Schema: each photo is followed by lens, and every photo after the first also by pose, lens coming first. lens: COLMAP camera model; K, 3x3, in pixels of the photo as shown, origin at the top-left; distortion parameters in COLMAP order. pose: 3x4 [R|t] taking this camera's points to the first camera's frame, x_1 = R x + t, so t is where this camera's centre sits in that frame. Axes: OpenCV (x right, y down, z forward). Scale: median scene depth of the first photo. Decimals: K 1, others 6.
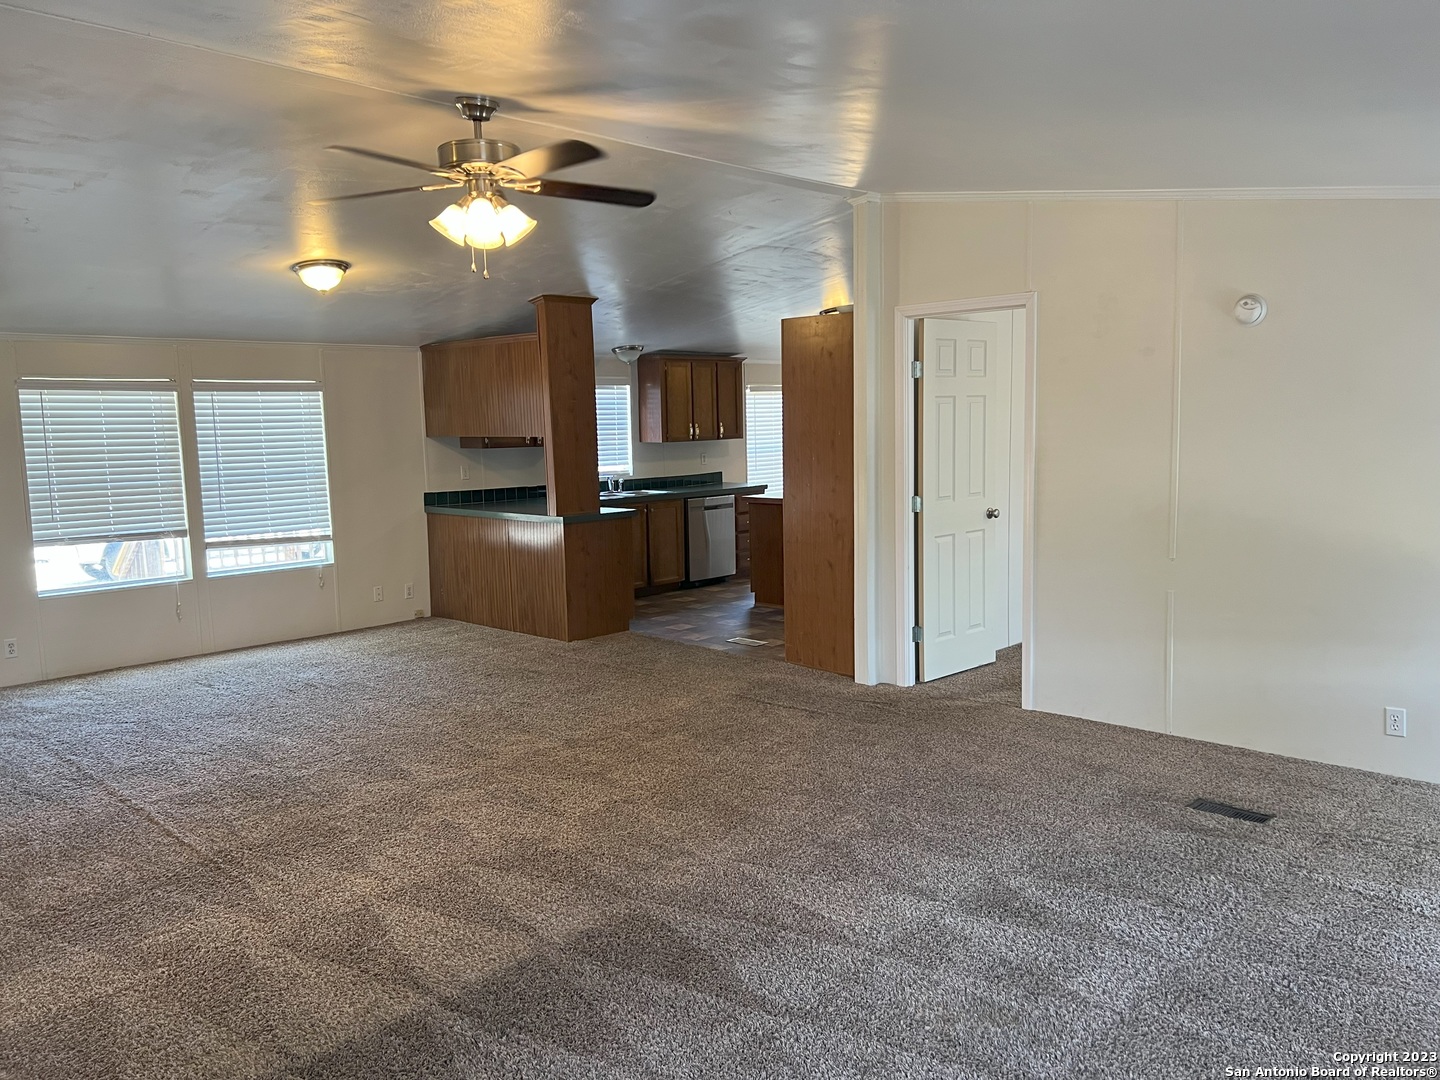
lens RADIAL K [[1103.1, 0, 721.5], [0, 1103.1, 548.3], [0, 0, 1]] dist [0.054014, -0.033057]
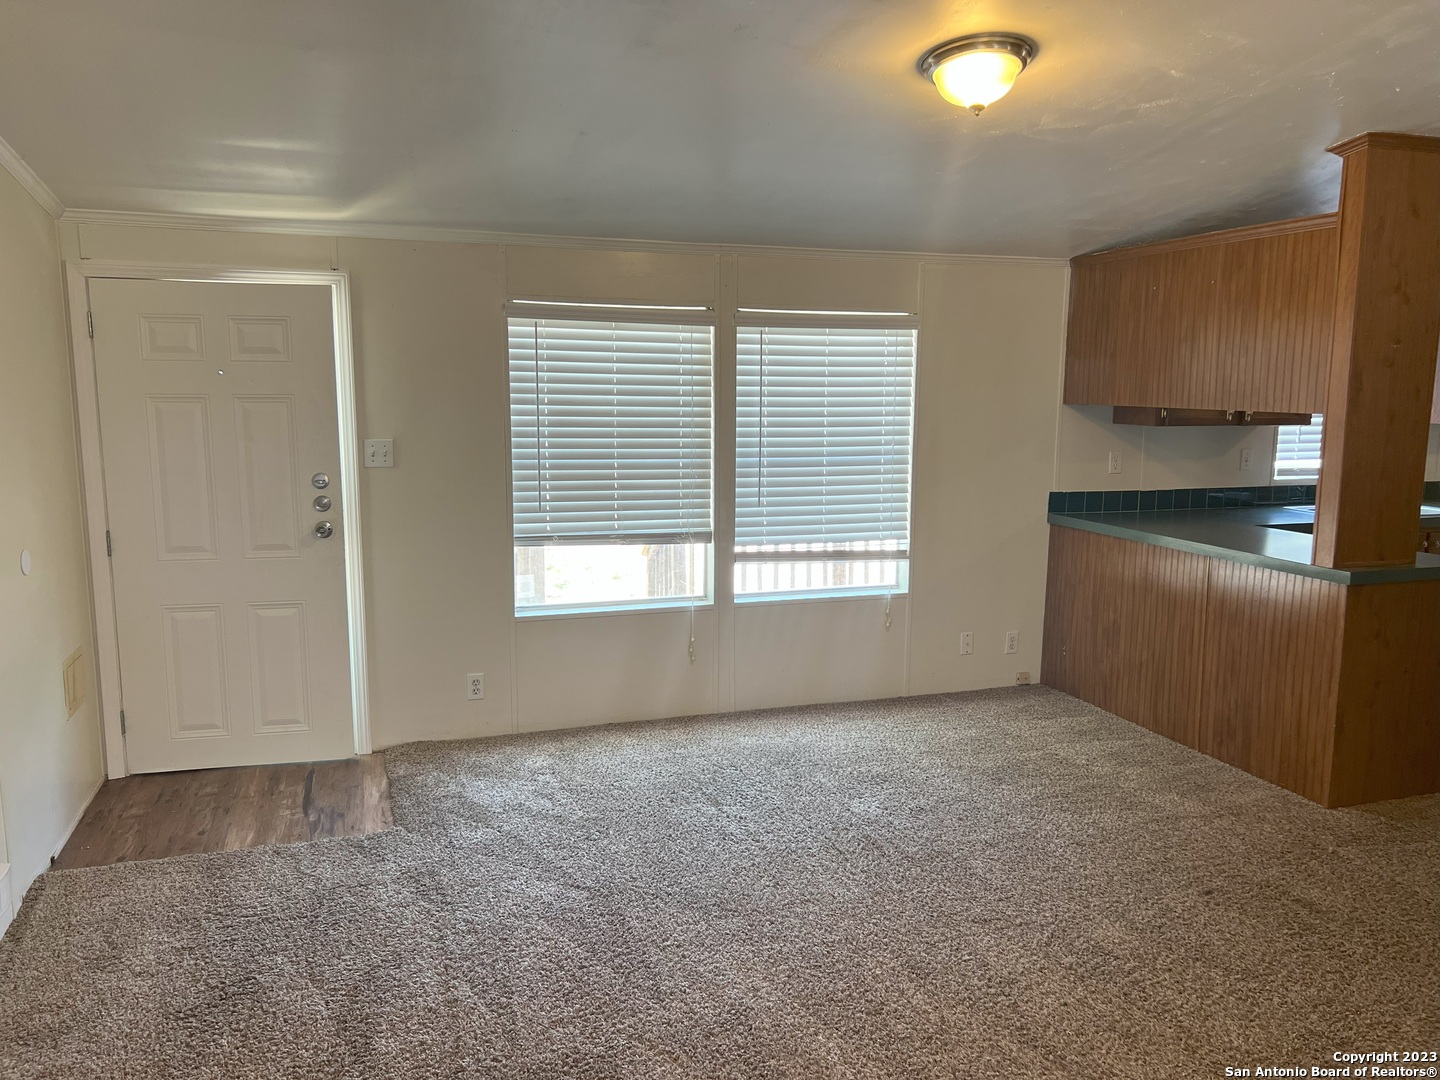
lens RADIAL K [[1103.1, 0, 719.2], [0, 1103.1, 541.9], [0, 0, 1]] dist [0.054014, -0.033057]
pose [[0.889963, 0.094420, -0.446152, -0.172961], [-0.081111, 0.995506, 0.048883, -0.043044], [0.448762, -0.007316, 0.893621, 0.396422]]
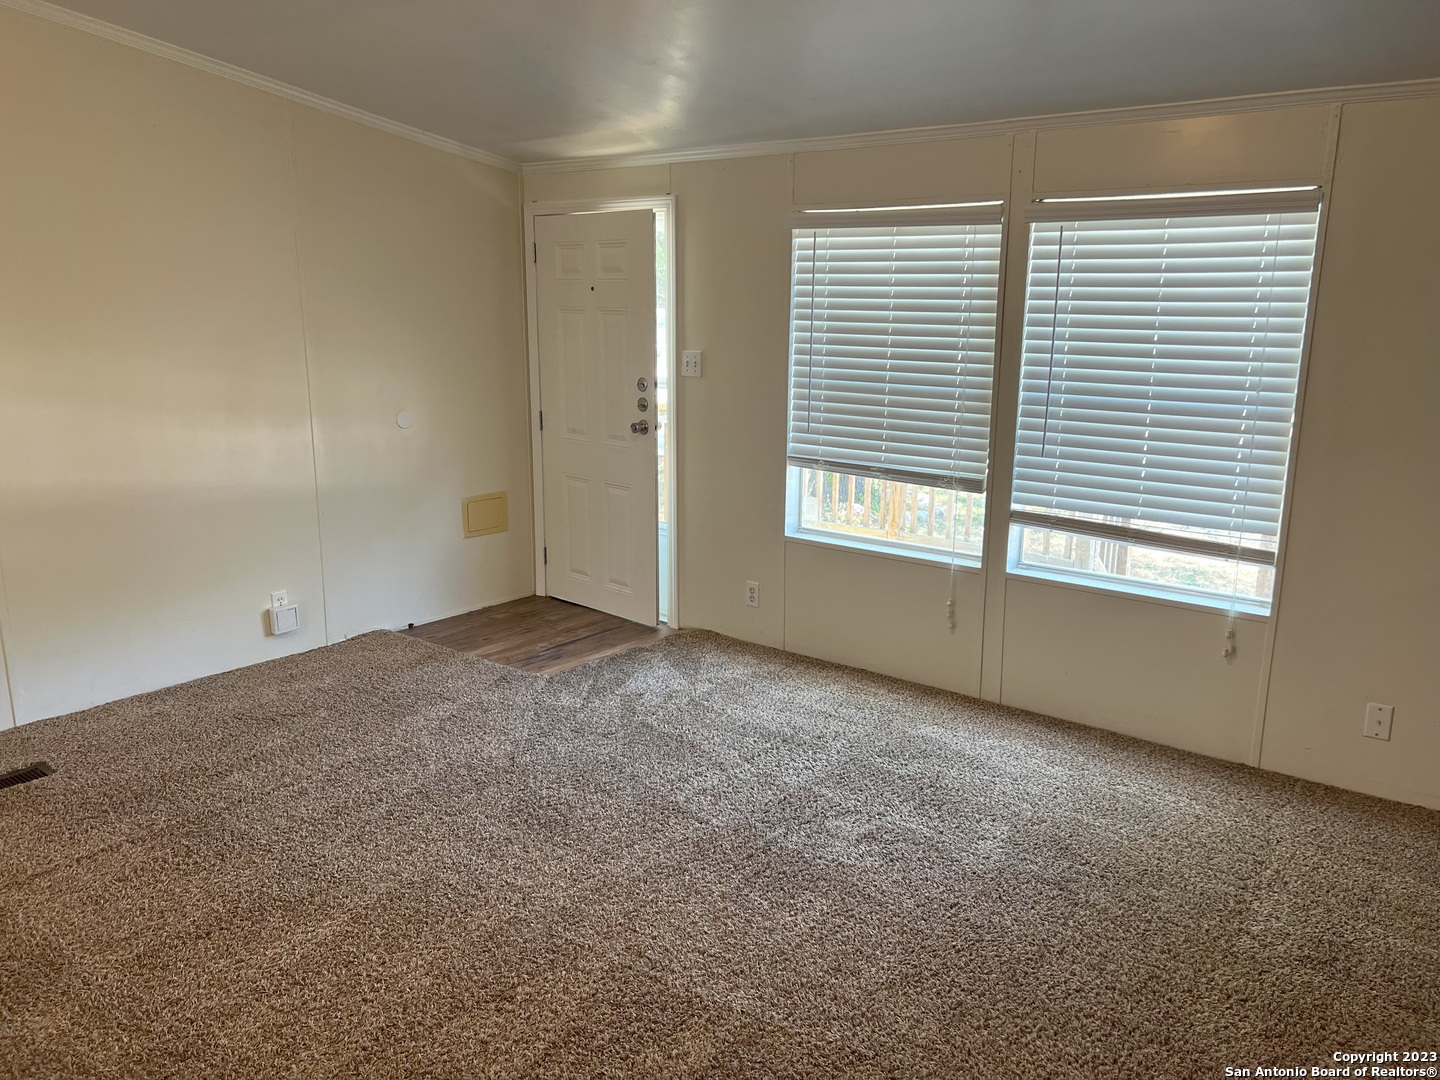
lens RADIAL K [[1103.1, 0, 721.2], [0, 1103.1, 564.6], [0, 0, 1]] dist [0.054014, -0.033057]
pose [[0.101821, 0.260533, -0.960081, 0.050522], [-0.127186, 0.960586, 0.247181, -0.095055], [0.986639, 0.096940, 0.130944, 0.786590]]
